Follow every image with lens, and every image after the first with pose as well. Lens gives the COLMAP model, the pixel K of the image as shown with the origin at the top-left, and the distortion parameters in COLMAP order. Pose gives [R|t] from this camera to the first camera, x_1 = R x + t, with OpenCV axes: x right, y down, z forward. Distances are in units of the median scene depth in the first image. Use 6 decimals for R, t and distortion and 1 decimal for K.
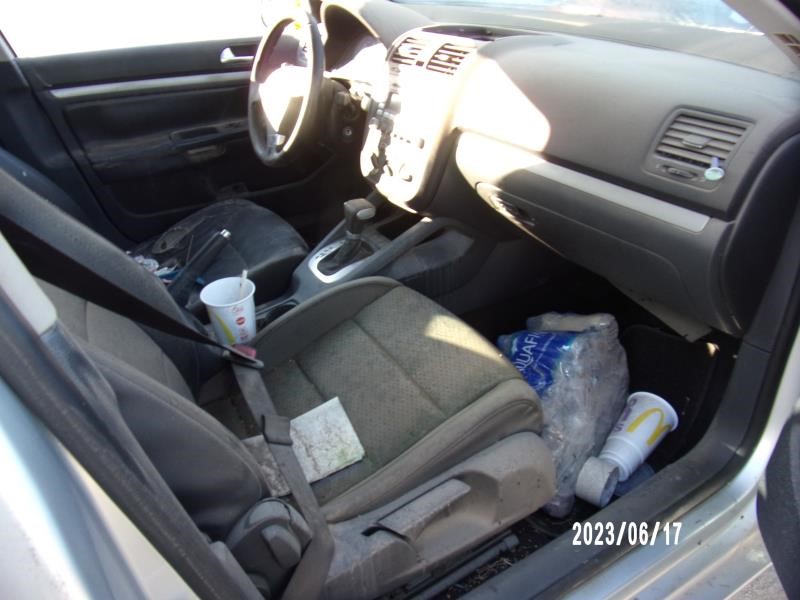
lens RADIAL K [[559.1, 0, 379.4], [0, 559.1, 301.4], [0, 0, 1]] dist [-0.055332, 0.036082]
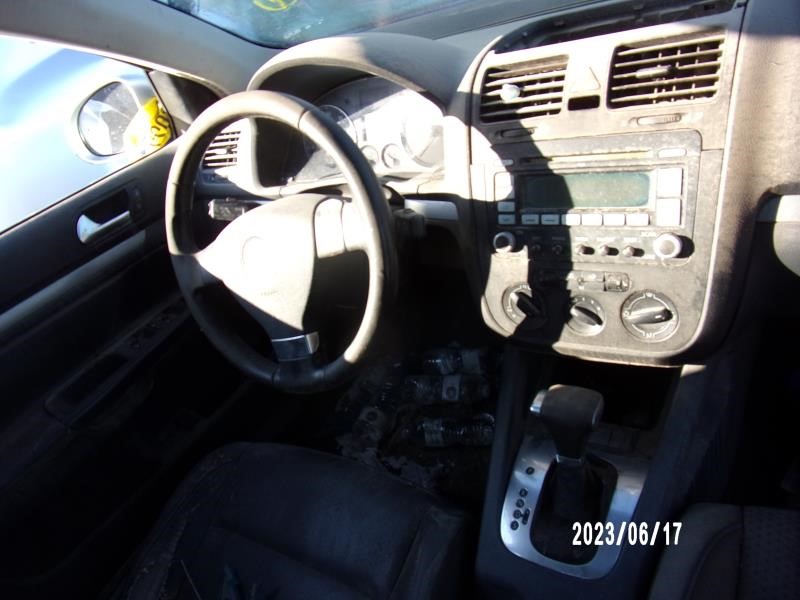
lens RADIAL K [[559.1, 0, 379.4], [0, 559.1, 301.4], [0, 0, 1]] dist [-0.055332, 0.036082]
pose [[0.854120, -0.436610, 0.282578, -0.269818], [0.456185, 0.889876, -0.003924, -0.311262], [-0.249747, 0.132259, 0.959236, 0.523649]]
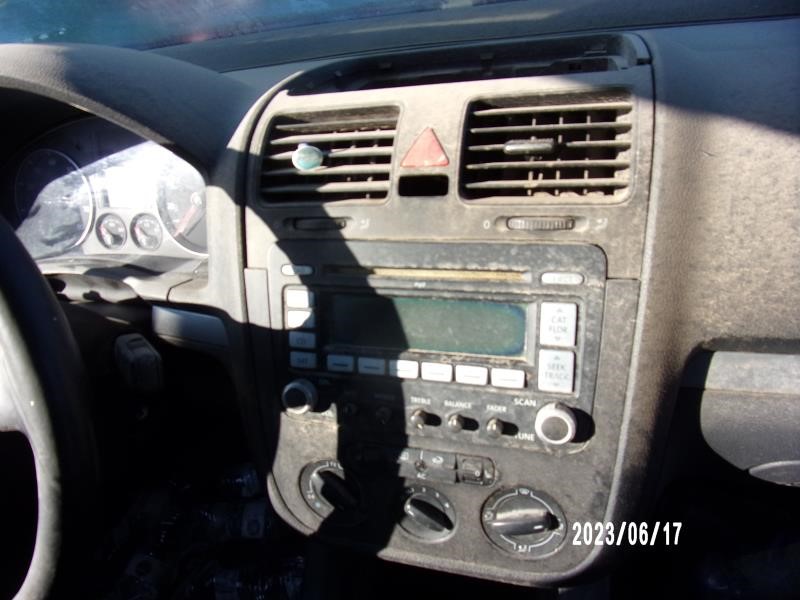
lens RADIAL K [[559.1, 0, 379.4], [0, 559.1, 301.4], [0, 0, 1]] dist [-0.055332, 0.036082]
pose [[0.728038, -0.399558, 0.557059, -0.126327], [0.445838, 0.893232, 0.058003, -0.354441], [-0.520759, 0.206129, 0.828445, 0.682585]]
